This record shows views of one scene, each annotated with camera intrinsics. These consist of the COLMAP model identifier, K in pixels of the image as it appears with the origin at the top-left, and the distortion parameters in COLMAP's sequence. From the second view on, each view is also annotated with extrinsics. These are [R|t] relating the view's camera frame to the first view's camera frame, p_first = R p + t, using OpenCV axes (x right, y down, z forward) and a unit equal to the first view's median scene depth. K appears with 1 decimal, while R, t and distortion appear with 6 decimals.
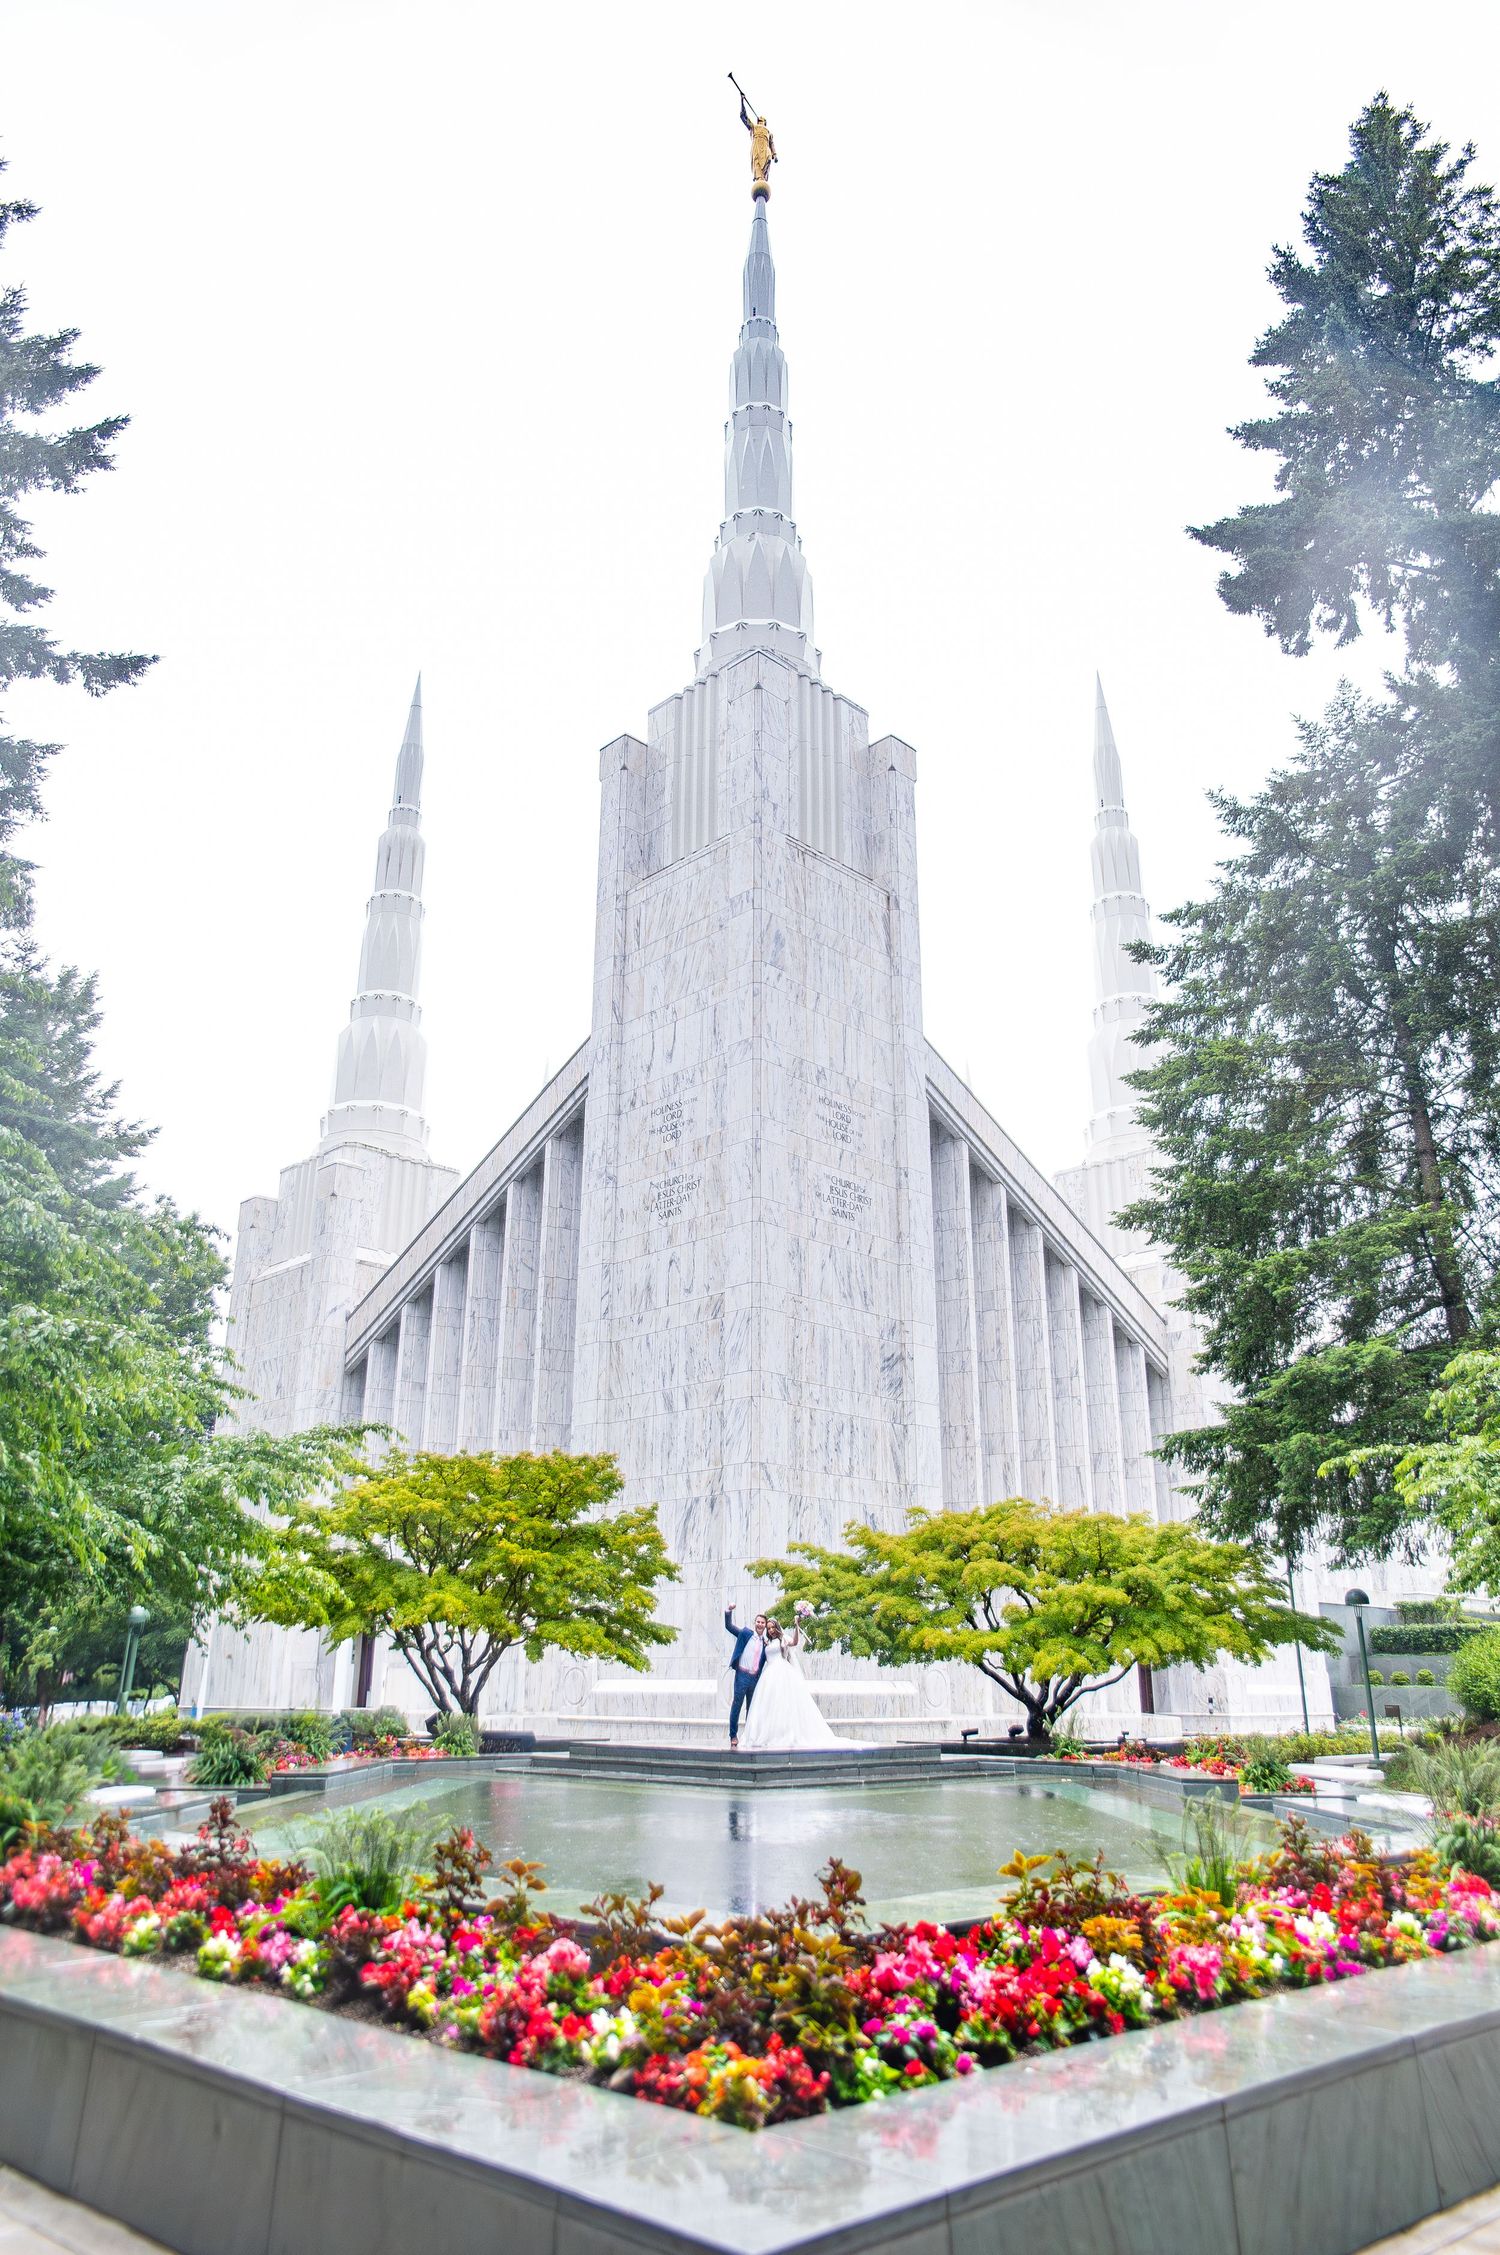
lens RADIAL K [[1587.8, 0, 750.0], [0, 1587.8, 1127.5], [0, 0, 1]] dist [0.002085, 0.001667]
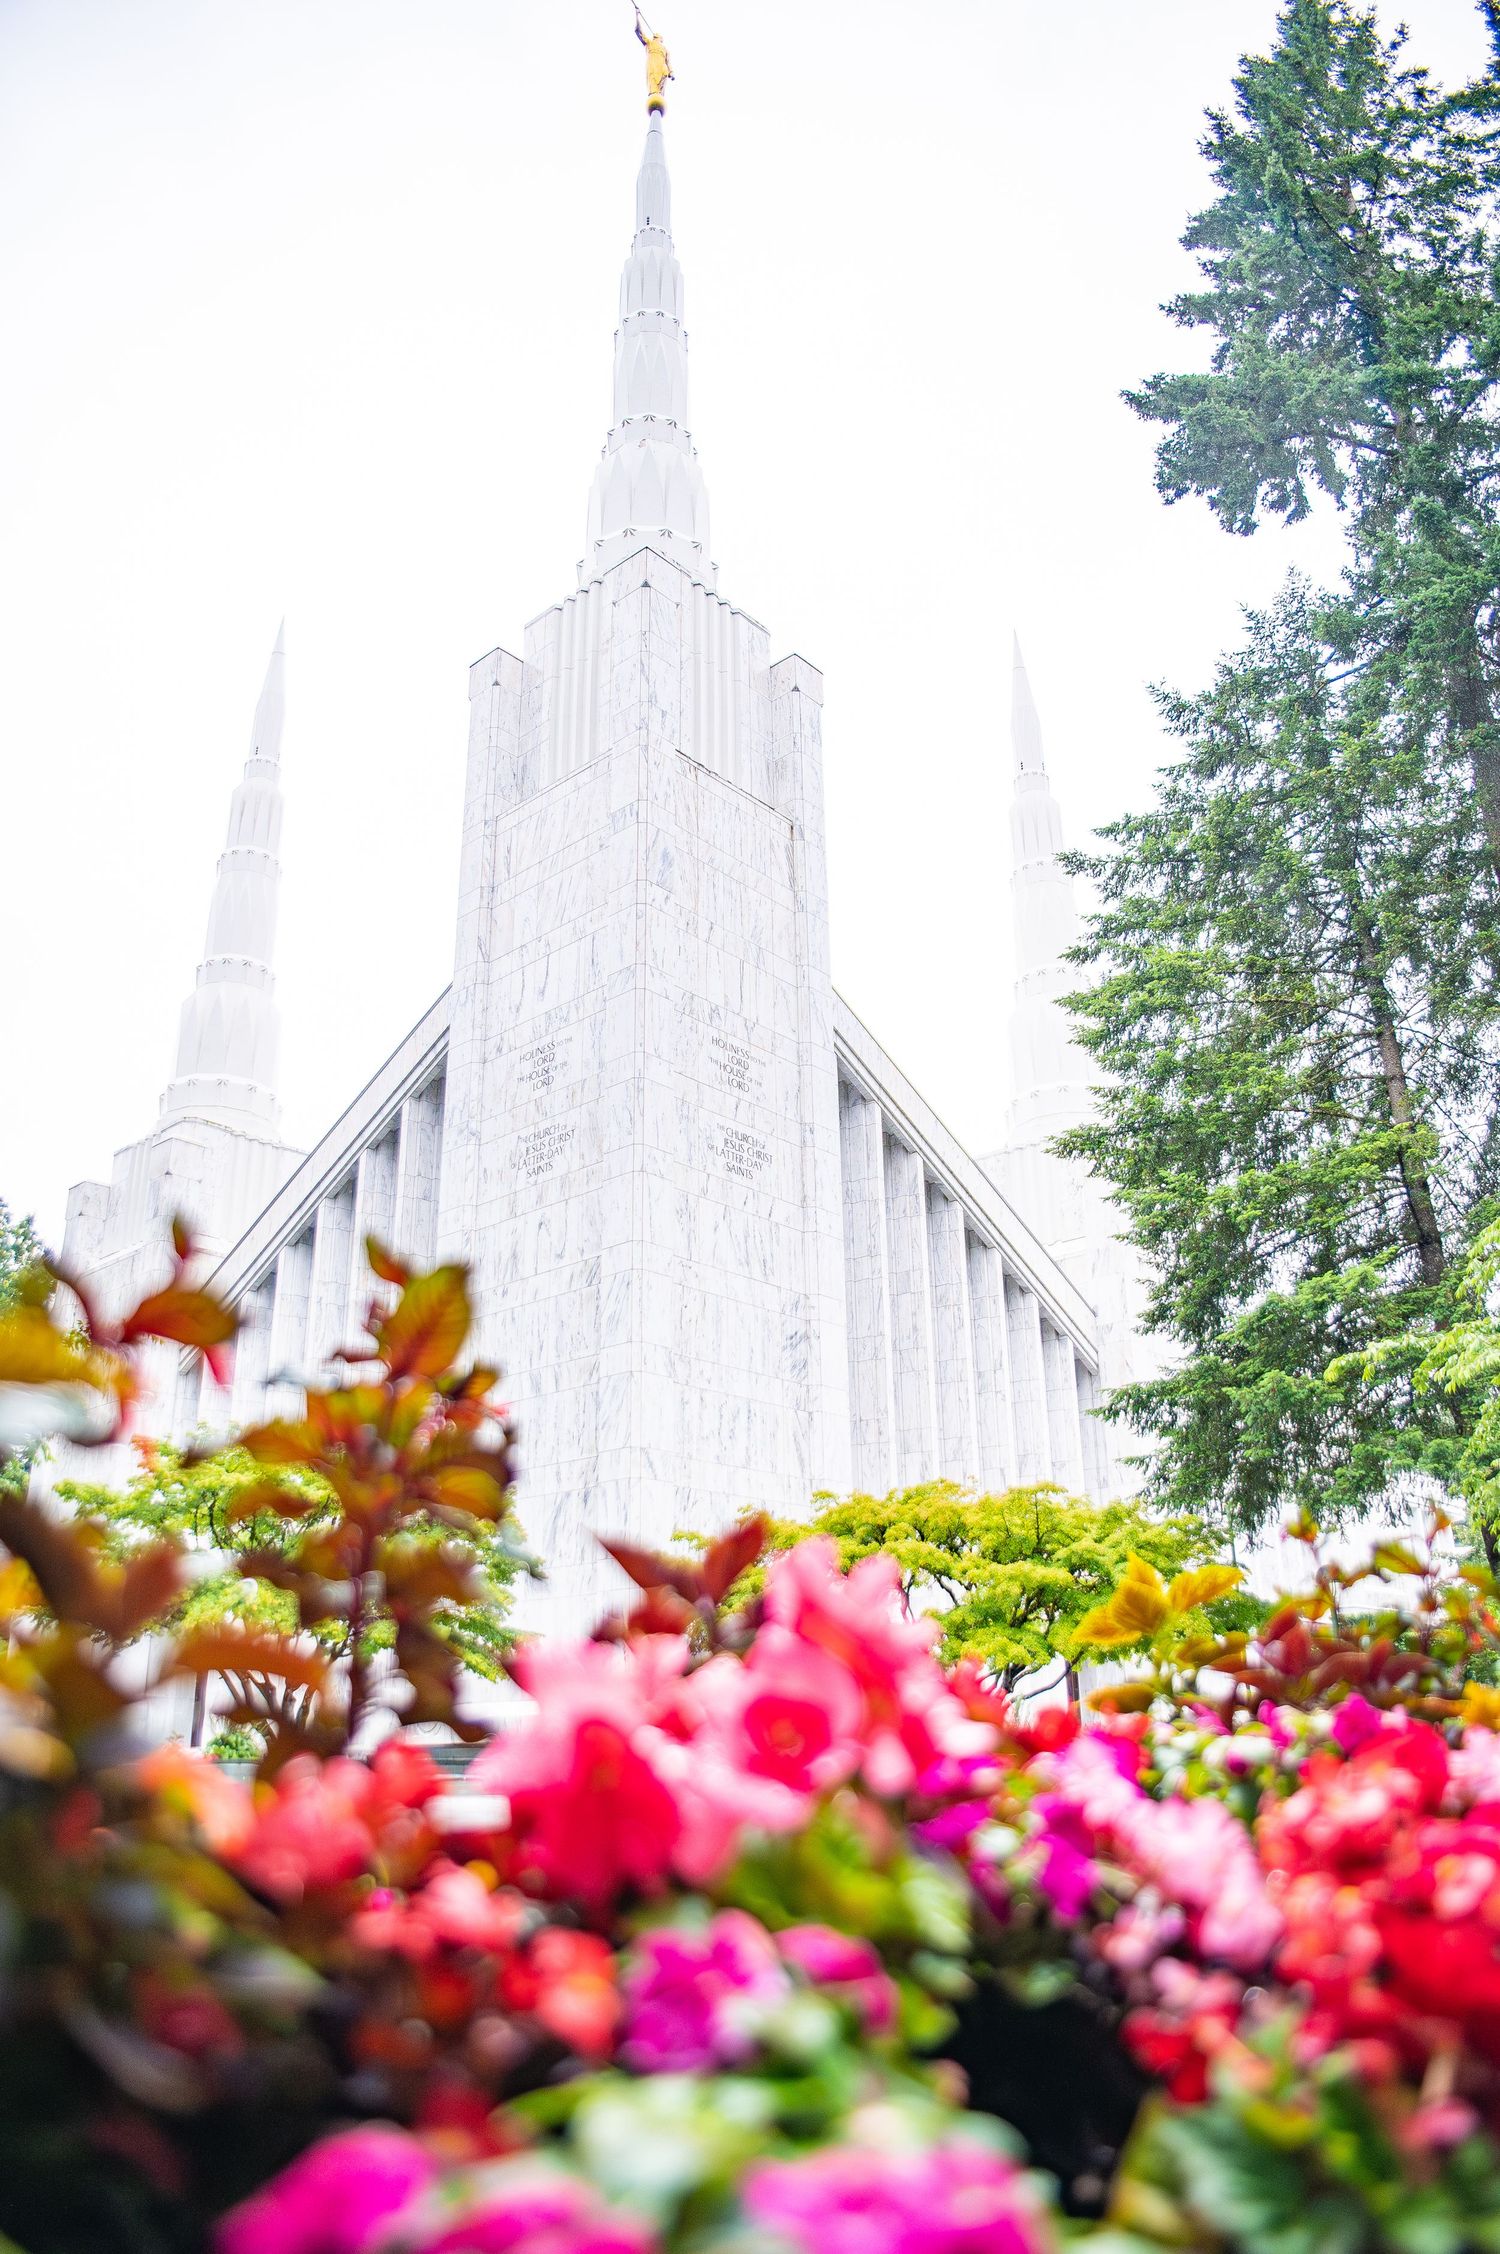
lens RADIAL K [[1611.0, 0, 762.3], [0, 1611.0, 1155.7], [0, 0, 1]] dist [-0.088234, 0.038995]
pose [[0.997861, 0.002085, 0.065338, 0.015443], [-0.000684, 0.999770, -0.021454, 0.075372], [-0.065368, 0.021364, 0.997633, 0.134630]]
